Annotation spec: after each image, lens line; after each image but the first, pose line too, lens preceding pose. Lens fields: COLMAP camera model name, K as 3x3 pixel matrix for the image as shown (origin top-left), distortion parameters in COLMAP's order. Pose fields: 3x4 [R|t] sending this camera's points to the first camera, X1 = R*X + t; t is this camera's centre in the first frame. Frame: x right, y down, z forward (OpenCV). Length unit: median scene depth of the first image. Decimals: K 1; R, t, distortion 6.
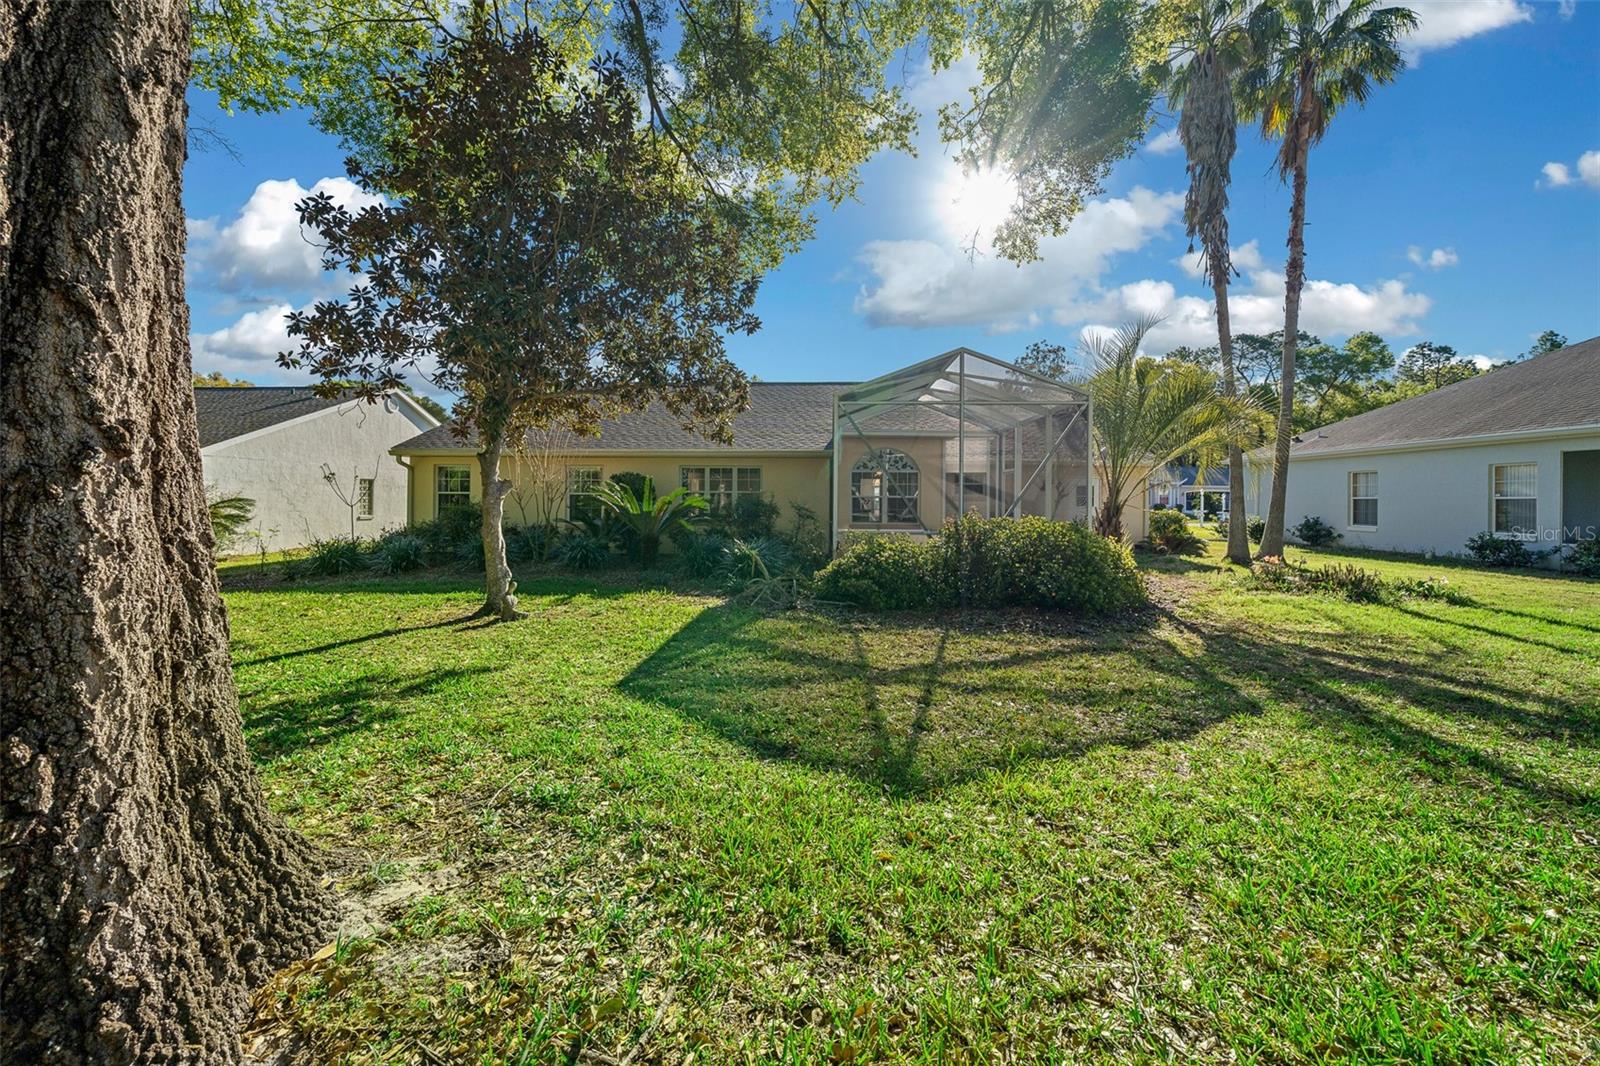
lens RADIAL K [[618.6, 0, 820.7], [0, 618.6, 553.1], [0, 0, 1]] dist [-0.001813, -0.000166]
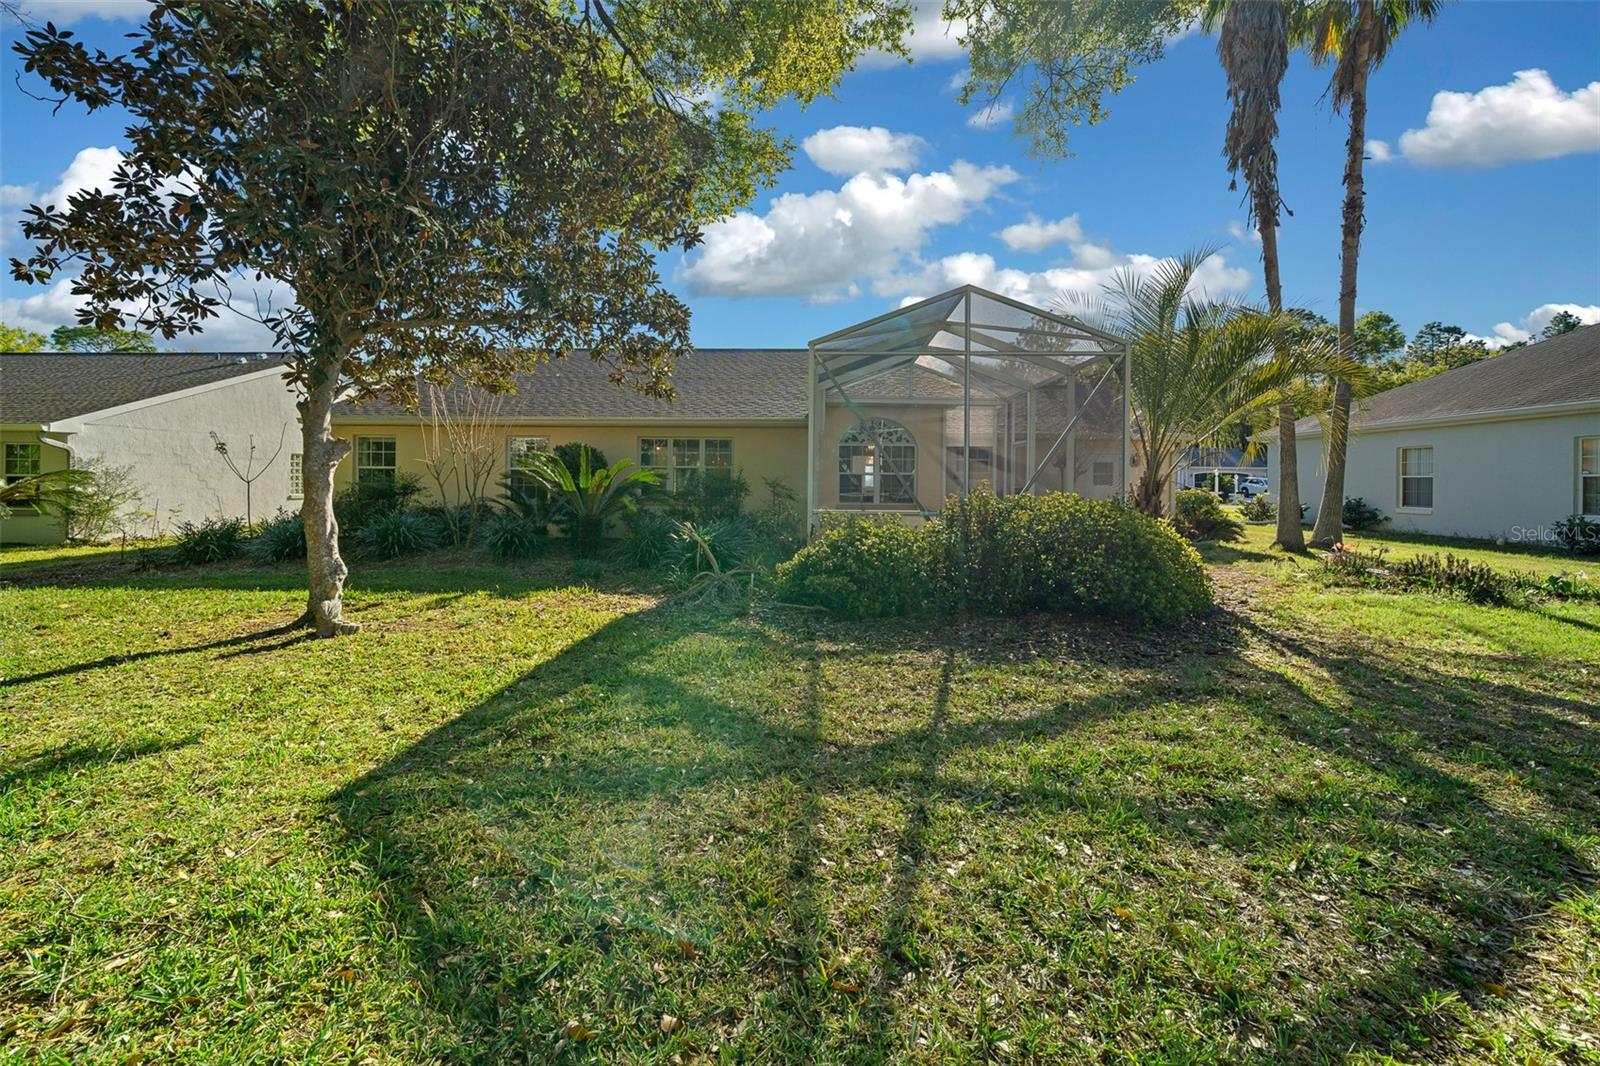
lens RADIAL K [[625.8, 0, 800.0], [0, 625.8, 533.0], [0, 0, 1]] dist [-0.004962, 0.000029]
pose [[0.999599, 0.002345, -0.028233, 0.032040], [-0.002465, 0.999988, -0.004207, -0.004270], [0.028223, 0.004275, 0.999593, 0.173238]]
